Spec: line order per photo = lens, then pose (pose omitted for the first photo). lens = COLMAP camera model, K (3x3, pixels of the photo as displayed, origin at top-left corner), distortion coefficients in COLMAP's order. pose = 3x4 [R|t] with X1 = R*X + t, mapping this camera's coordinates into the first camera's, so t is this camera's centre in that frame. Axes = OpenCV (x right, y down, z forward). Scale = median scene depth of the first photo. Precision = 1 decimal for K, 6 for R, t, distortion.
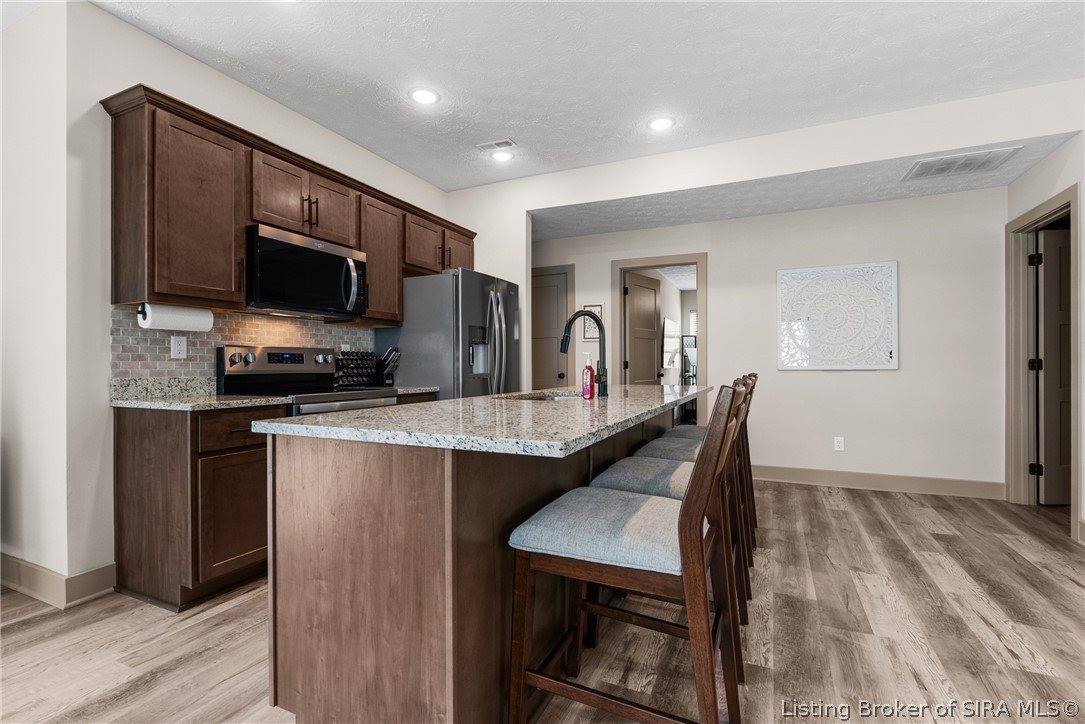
lens RADIAL K [[486.7, 0, 542.5], [0, 486.7, 367.5], [0, 0, 1]] dist [-0.005407, 0.000790]
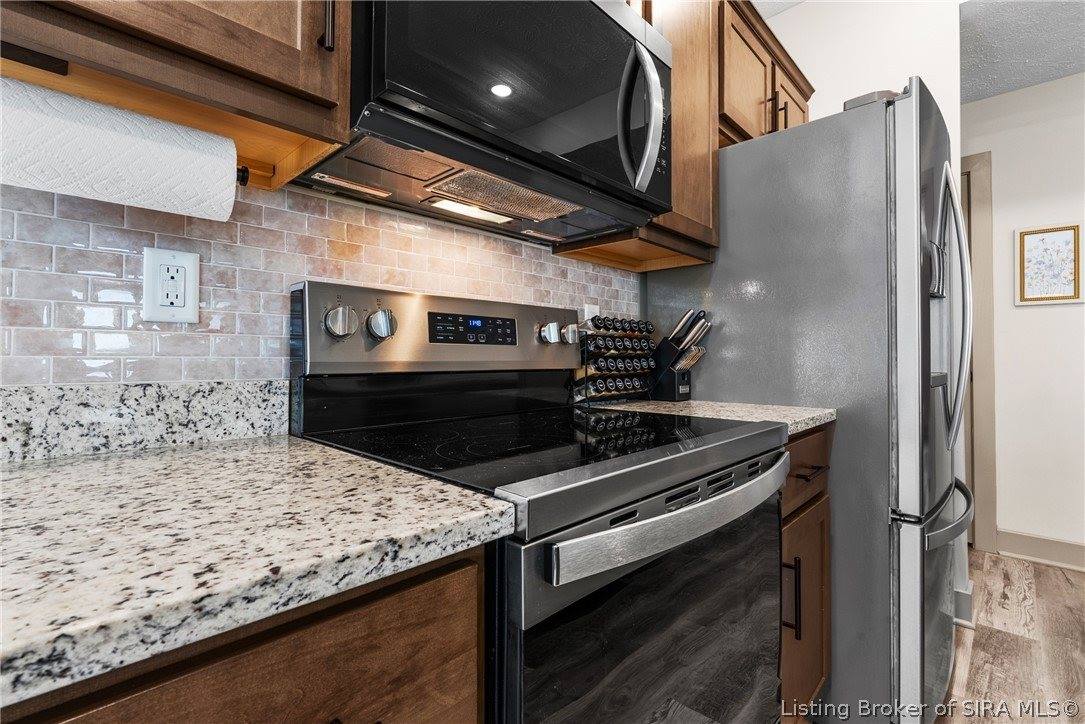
lens RADIAL K [[486.7, 0, 540.4], [0, 486.7, 360.2], [0, 0, 1]] dist [-0.005407, 0.000790]
pose [[0.945402, 0.002661, -0.325897, -0.356488], [-0.003547, 0.999991, -0.002124, 0.005140], [0.325888, 0.003164, 0.945403, 0.659949]]
